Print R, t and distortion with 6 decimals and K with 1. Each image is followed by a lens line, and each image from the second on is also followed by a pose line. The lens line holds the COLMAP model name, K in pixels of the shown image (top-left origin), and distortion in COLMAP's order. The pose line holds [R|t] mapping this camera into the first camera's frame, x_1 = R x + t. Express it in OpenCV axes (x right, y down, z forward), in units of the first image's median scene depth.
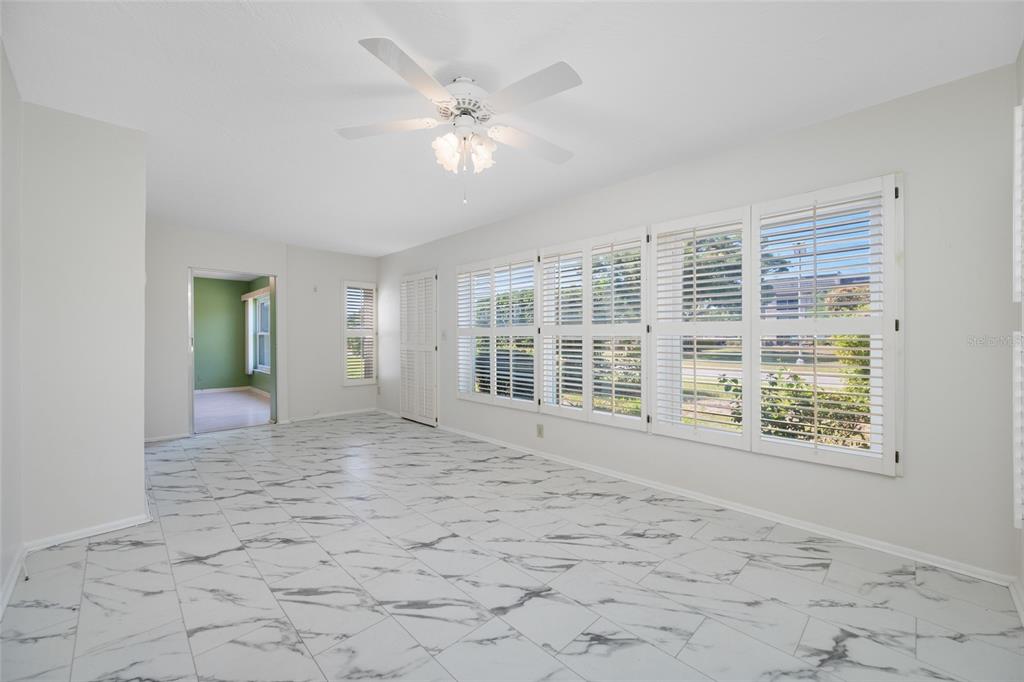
lens RADIAL K [[404.7, 0, 513.8], [0, 404.7, 338.9], [0, 0, 1]] dist [-0.000349, 0.000341]
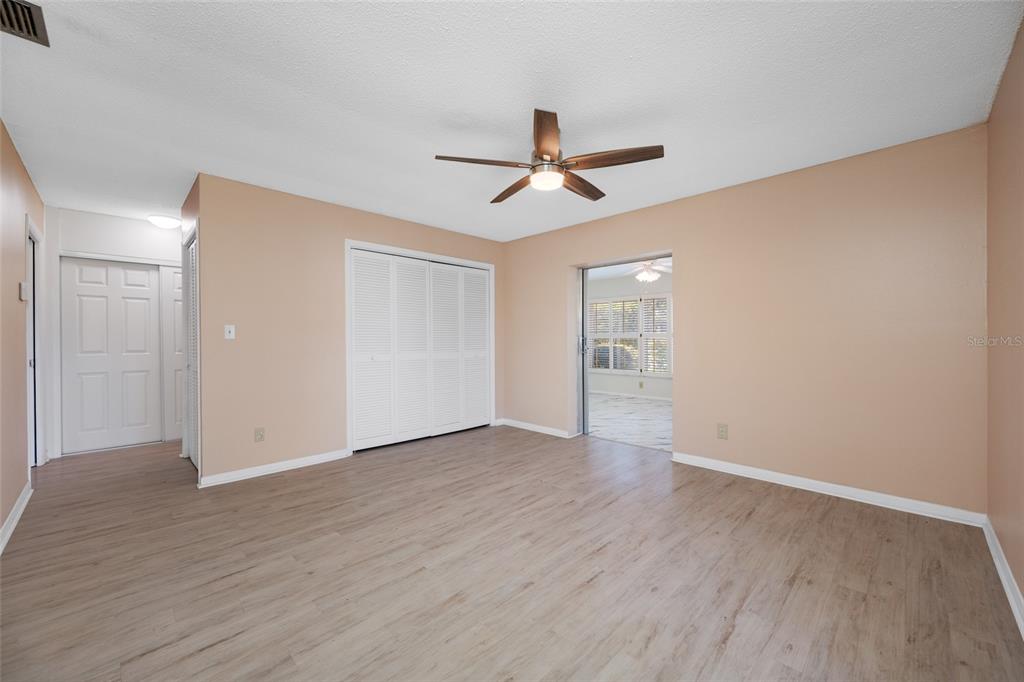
lens RADIAL K [[404.7, 0, 513.8], [0, 404.7, 338.9], [0, 0, 1]] dist [-0.000349, 0.000341]
pose [[0.999958, -0.006103, 0.006782, -0.777819], [0.006130, 0.999973, -0.004066, -0.002517], [-0.006757, 0.004108, 0.999969, -1.371971]]
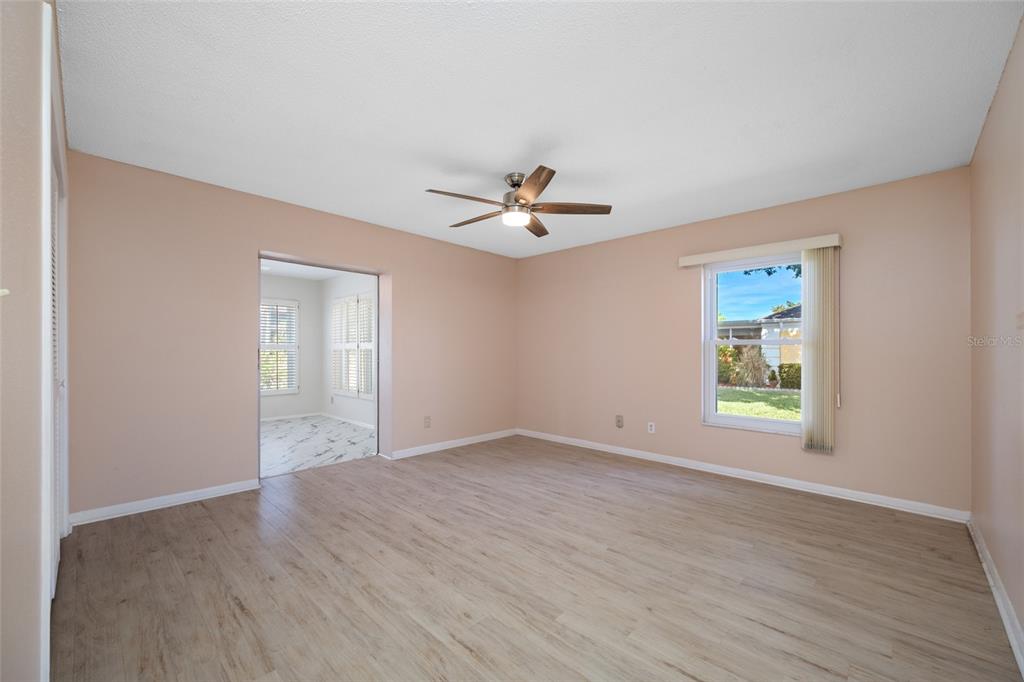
lens RADIAL K [[406.2, 0, 511.9], [0, 406.2, 351.8], [0, 0, 1]] dist [-0.007739, -0.000246]
pose [[-0.025343, -0.004266, 0.999670, -1.723738], [0.001288, 0.999990, 0.004300, -0.005998], [-0.999678, 0.001396, -0.025337, -0.462456]]
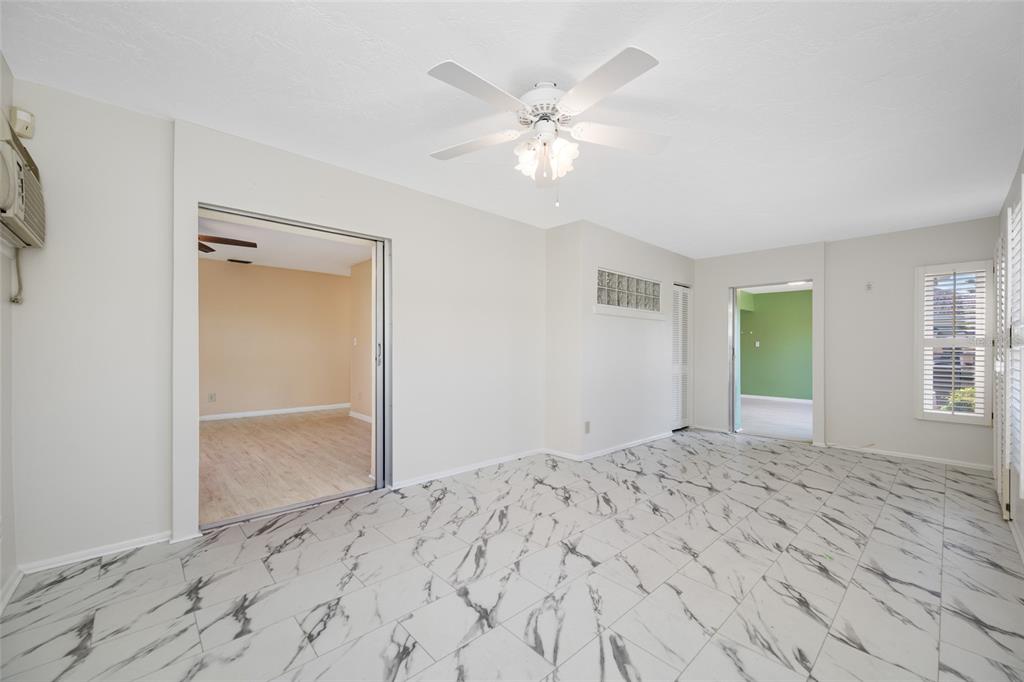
lens RADIAL K [[404.7, 0, 513.8], [0, 404.7, 338.9], [0, 0, 1]] dist [-0.000349, 0.000341]
pose [[-0.029948, -0.021273, -0.999325, 0.632346], [-0.008634, 0.999742, -0.021023, 0.000703], [0.999514, 0.007999, -0.030124, 0.681527]]
